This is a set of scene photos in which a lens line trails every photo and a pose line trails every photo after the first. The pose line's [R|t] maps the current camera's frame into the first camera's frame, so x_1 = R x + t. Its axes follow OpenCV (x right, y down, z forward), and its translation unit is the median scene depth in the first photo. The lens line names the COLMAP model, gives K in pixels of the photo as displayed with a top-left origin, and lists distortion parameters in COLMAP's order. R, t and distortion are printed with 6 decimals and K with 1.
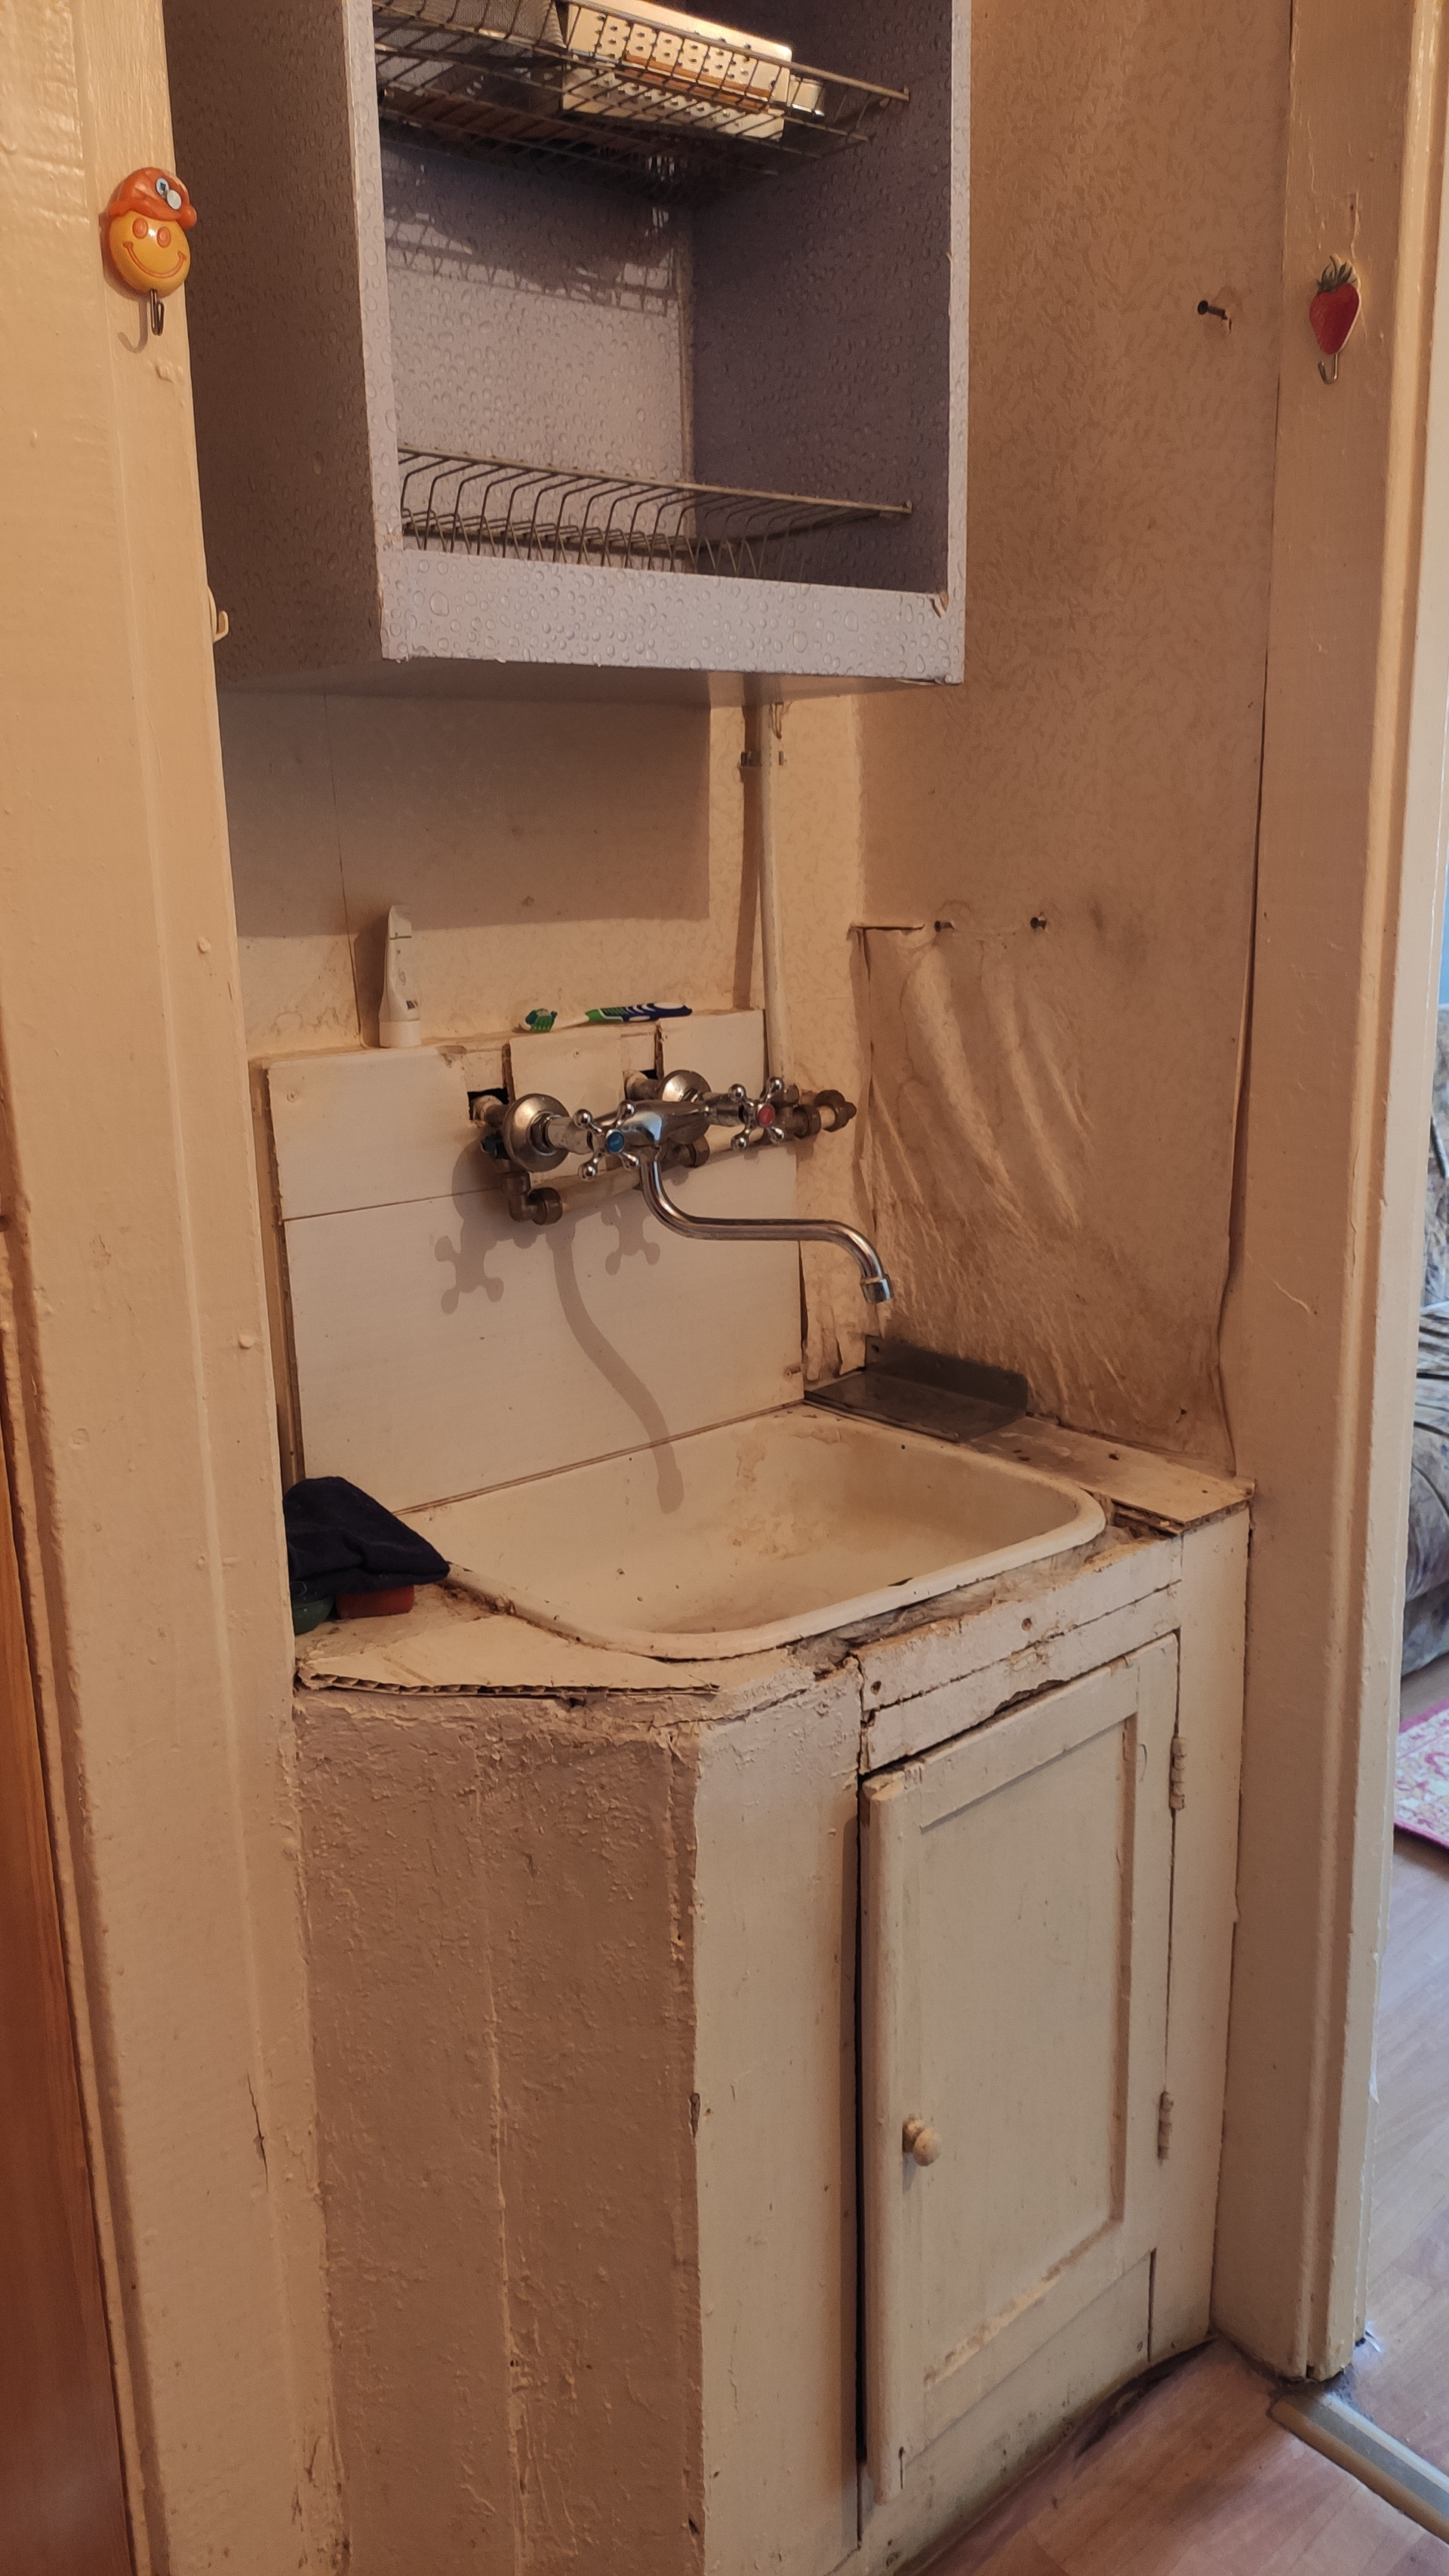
lens RADIAL K [[1926.0, 0, 720.8], [0, 1926.0, 1292.7], [0, 0, 1]] dist [0.027489, -0.040744]
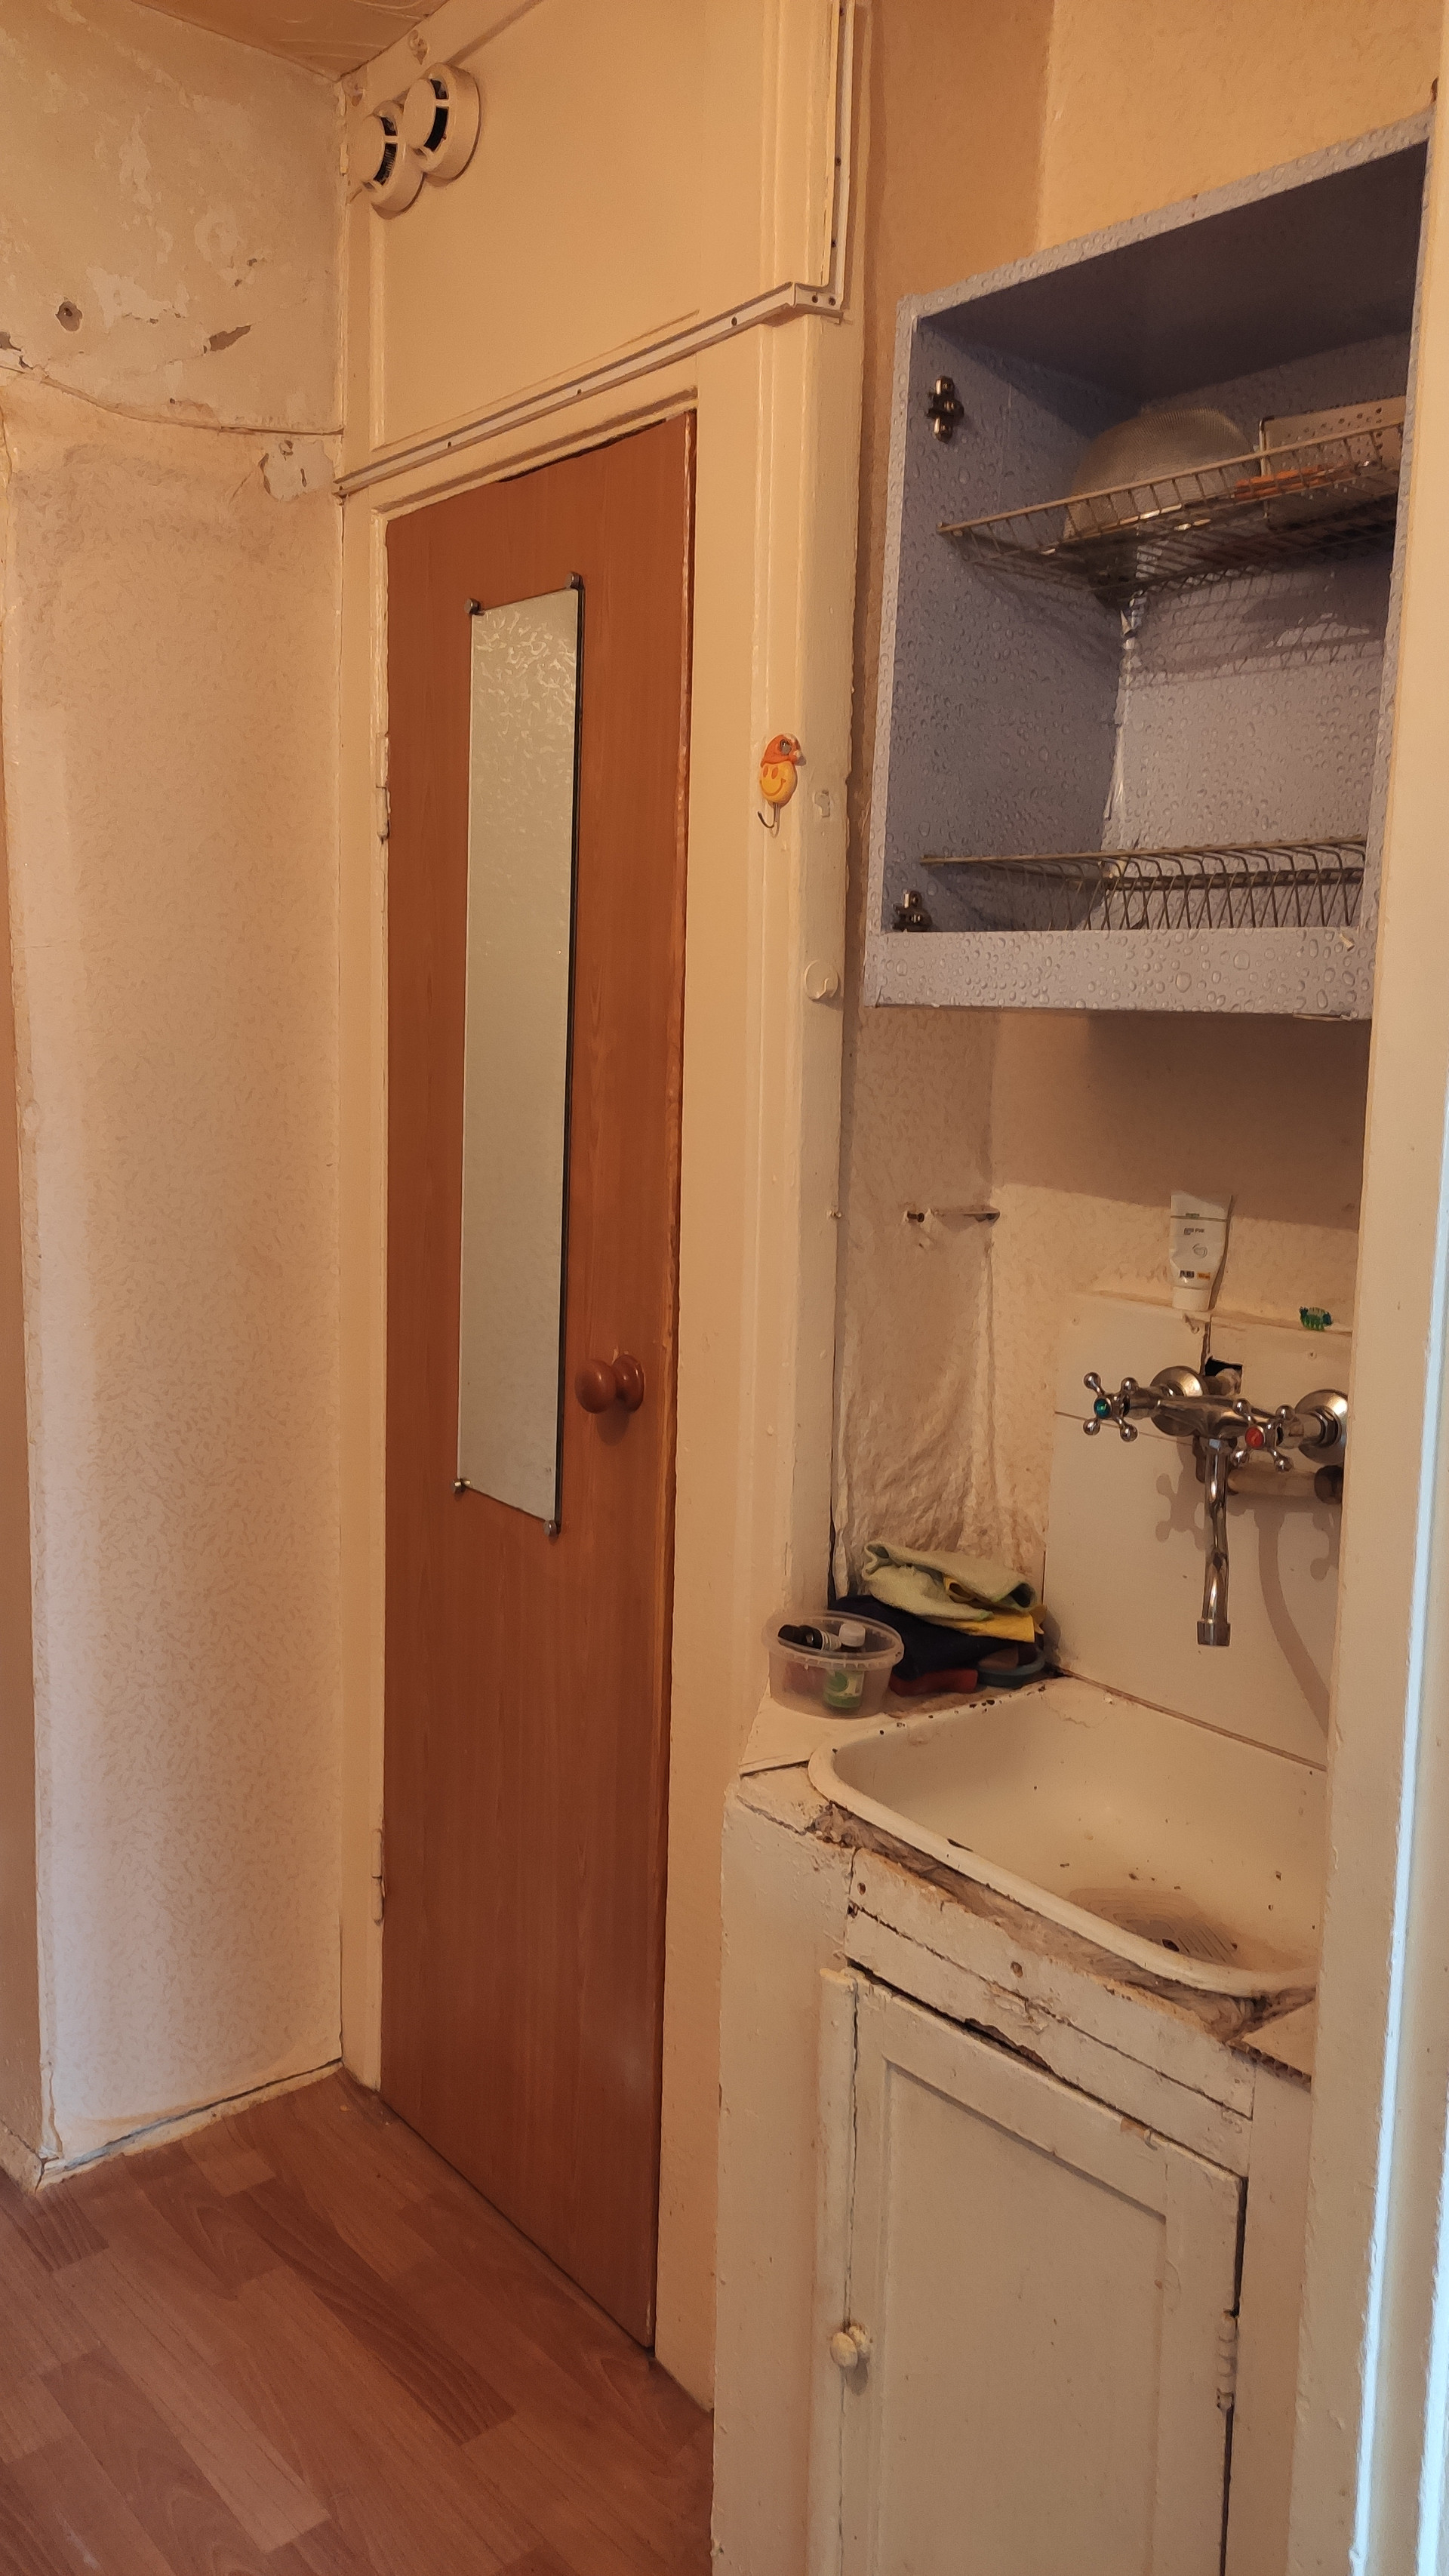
lens RADIAL K [[1926.0, 0, 724.4], [0, 1926.0, 1282.7], [0, 0, 1]] dist [0.027489, -0.040744]
pose [[-0.008829, 0.154692, -0.987923, 1.044612], [-0.270680, 0.950708, 0.151284, -0.257068], [0.962629, 0.268747, 0.033478, 0.723464]]
